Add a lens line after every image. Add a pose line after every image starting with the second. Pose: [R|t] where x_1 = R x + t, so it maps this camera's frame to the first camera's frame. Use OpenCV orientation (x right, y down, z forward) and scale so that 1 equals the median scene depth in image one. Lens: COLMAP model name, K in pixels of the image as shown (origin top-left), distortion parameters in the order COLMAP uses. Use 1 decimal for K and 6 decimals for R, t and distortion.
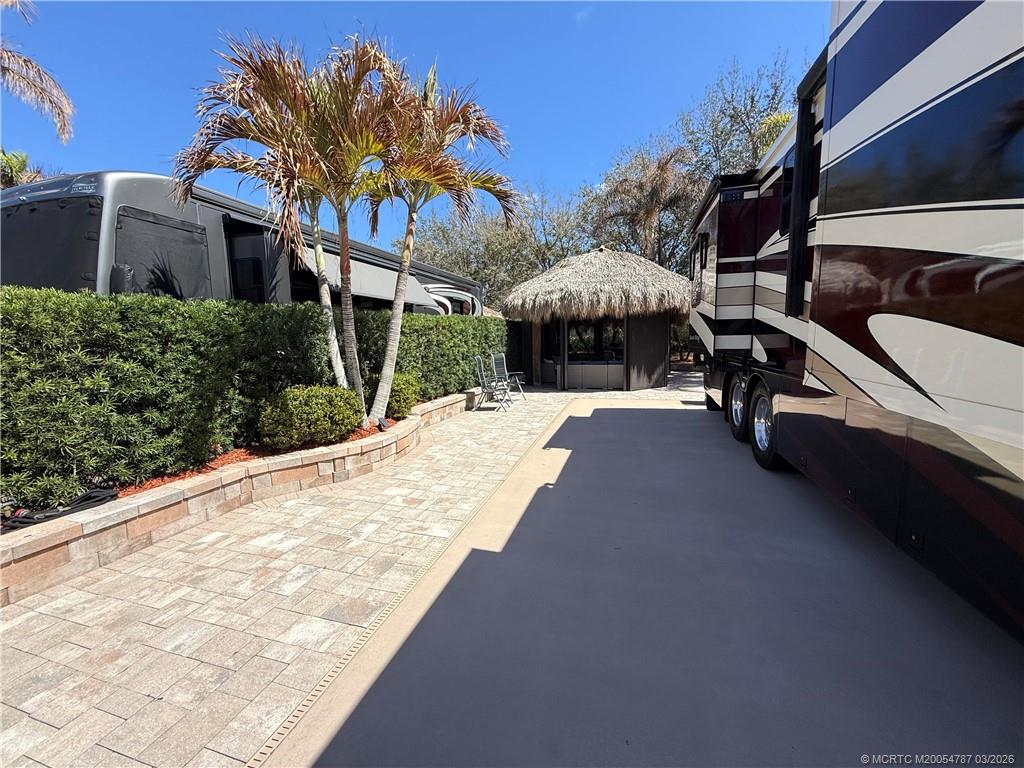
lens RADIAL K [[406.0, 0, 509.7], [0, 406.0, 384.1], [0, 0, 1]] dist [0.000806, -0.000019]
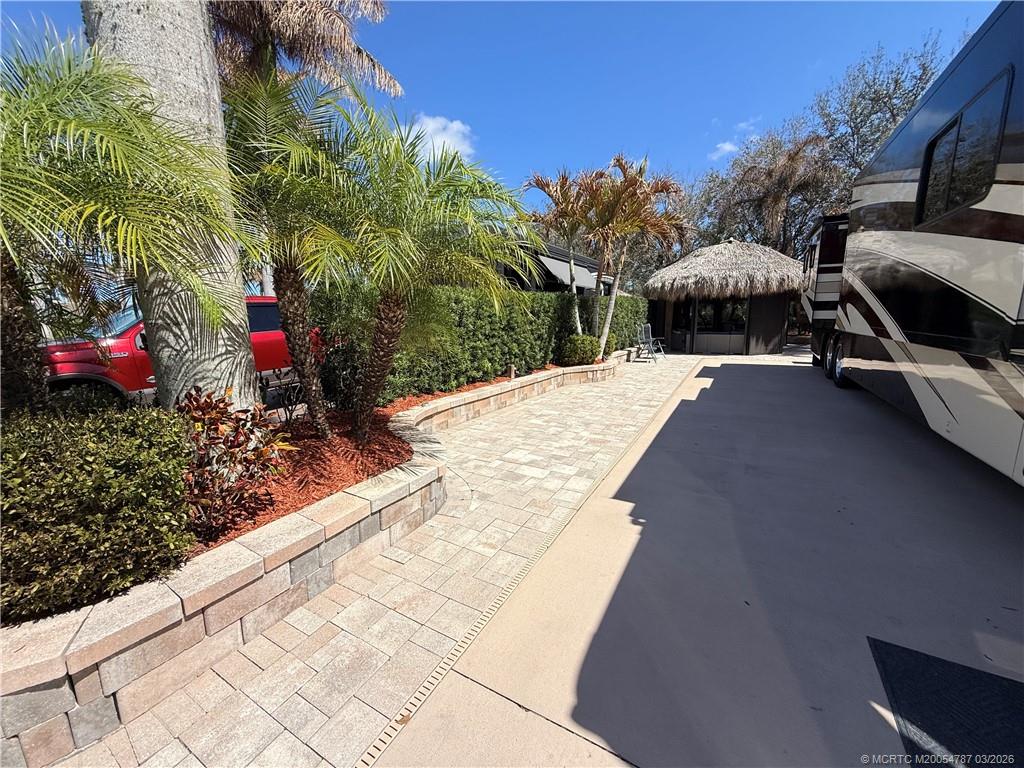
lens RADIAL K [[406.0, 0, 509.7], [0, 406.0, 384.1], [0, 0, 1]] dist [0.000806, -0.000019]
pose [[0.973781, 0.046137, -0.222760, -0.153144], [-0.033210, 0.997558, 0.061436, 0.056034], [0.225050, -0.052428, 0.972936, -0.433531]]
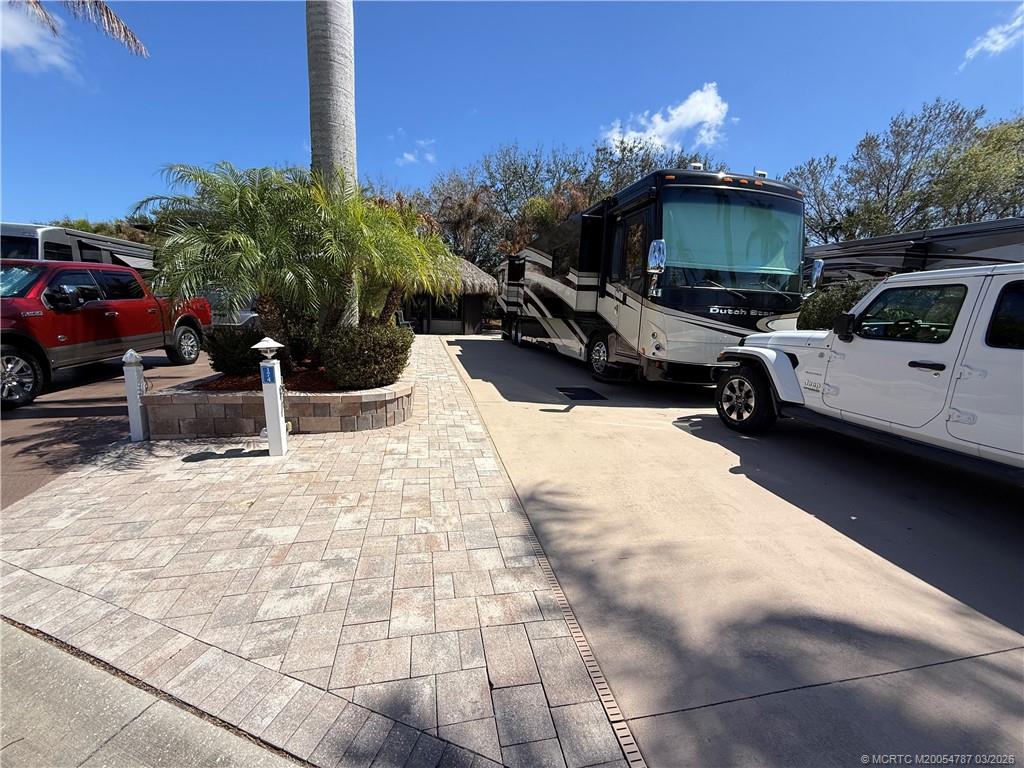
lens RADIAL K [[406.0, 0, 509.7], [0, 406.0, 384.1], [0, 0, 1]] dist [0.000806, -0.000019]
pose [[0.883283, -0.027027, 0.468060, -0.425644], [-0.006660, 0.997513, 0.070168, 0.114798], [-0.468793, -0.065096, 0.880906, -0.802572]]
